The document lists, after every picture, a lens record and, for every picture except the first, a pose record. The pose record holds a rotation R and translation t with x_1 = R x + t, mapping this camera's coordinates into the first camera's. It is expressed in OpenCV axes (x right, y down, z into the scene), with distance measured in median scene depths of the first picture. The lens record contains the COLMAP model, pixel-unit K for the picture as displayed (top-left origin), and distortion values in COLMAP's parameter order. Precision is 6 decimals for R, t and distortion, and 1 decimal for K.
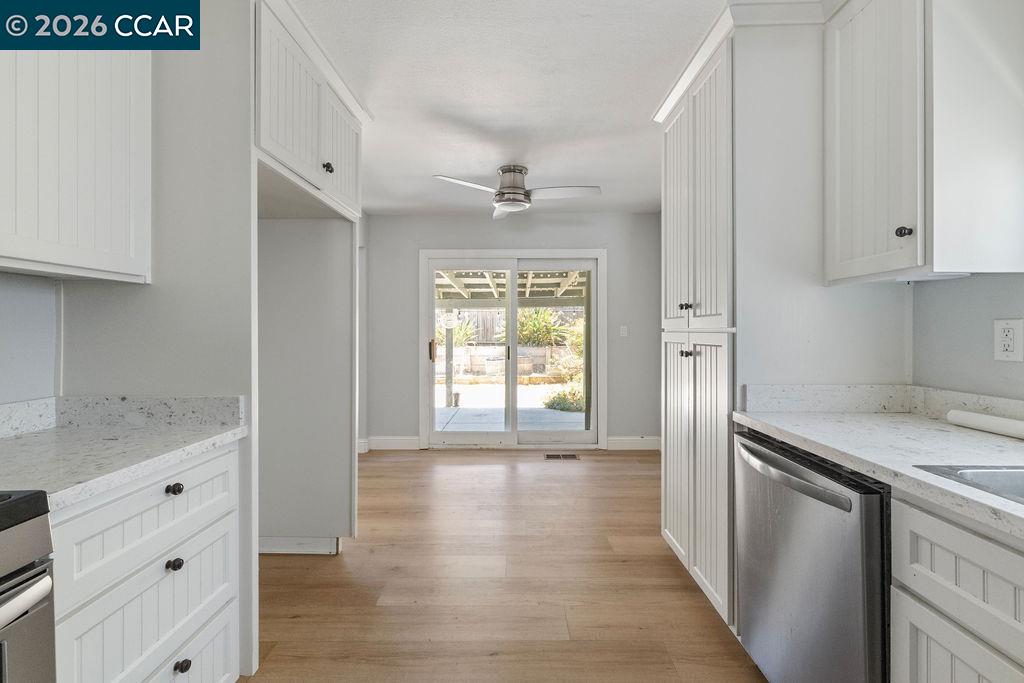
lens RADIAL K [[450.1, 0, 498.0], [0, 450.1, 328.9], [0, 0, 1]] dist [-0.001838, 0.002206]
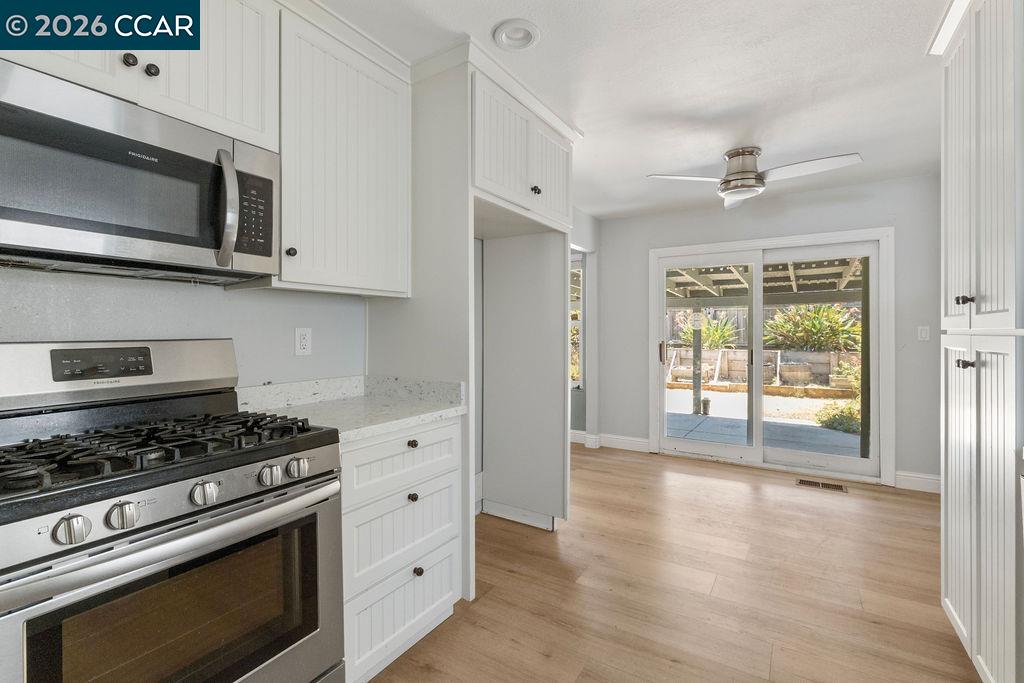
lens RADIAL K [[450.1, 0, 493.5], [0, 450.1, 331.8], [0, 0, 1]] dist [-0.001838, 0.002206]
pose [[0.847881, 0.003025, -0.530178, 0.127601], [-0.000895, 0.999990, 0.004273, -0.000470], [0.530186, -0.003149, 0.847876, -0.031344]]
